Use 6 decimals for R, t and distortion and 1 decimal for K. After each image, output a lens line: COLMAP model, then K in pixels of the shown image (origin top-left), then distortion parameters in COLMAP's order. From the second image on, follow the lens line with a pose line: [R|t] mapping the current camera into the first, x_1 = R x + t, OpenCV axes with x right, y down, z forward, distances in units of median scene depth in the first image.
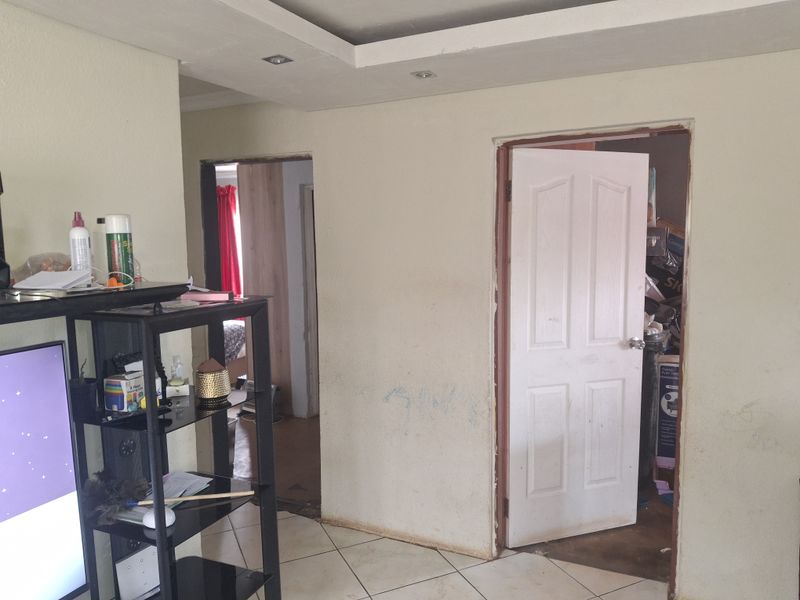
lens RADIAL K [[596.6, 0, 397.7], [0, 596.6, 298.2], [0, 0, 1]] dist [0.073040, -0.128567]
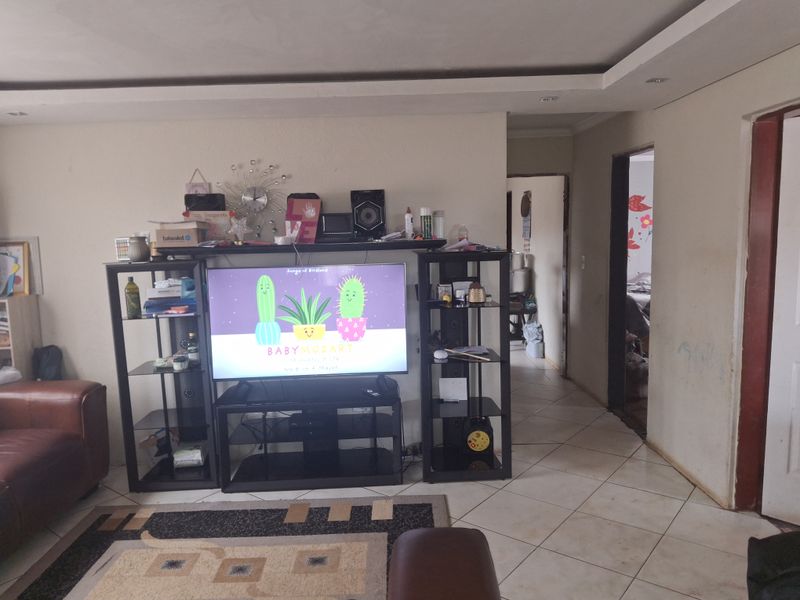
lens RADIAL K [[596.6, 0, 396.3], [0, 596.6, 298.5], [0, 0, 1]] dist [0.073040, -0.128567]
pose [[0.435200, 0.108994, -0.893712, 0.854820], [-0.070352, 0.993727, 0.086933, 0.006413], [0.897581, 0.025041, 0.440138, -0.018121]]
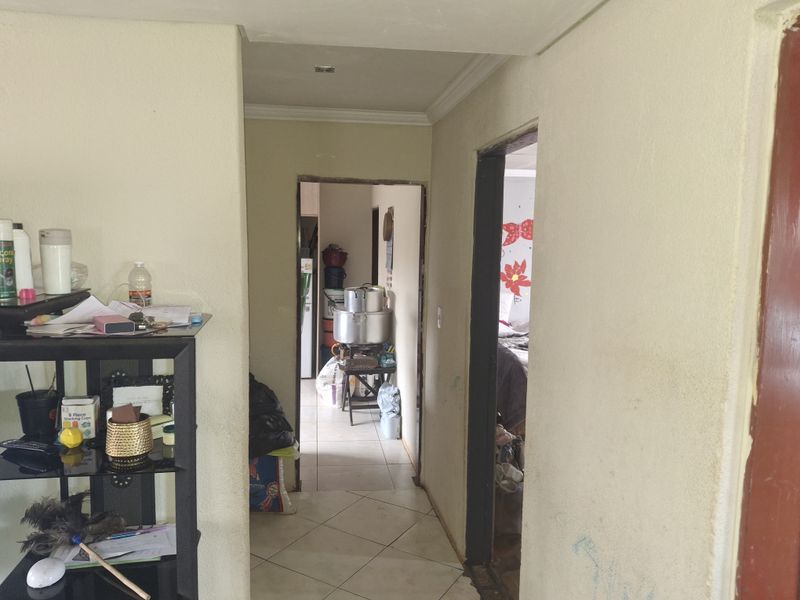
lens RADIAL K [[596.6, 0, 404.1], [0, 596.6, 298.6], [0, 0, 1]] dist [0.073040, -0.128567]
pose [[0.566038, 0.102523, -0.817979, 0.355810], [-0.109108, 0.992825, 0.048936, -0.076990], [0.817127, 0.061548, 0.573163, 0.584198]]
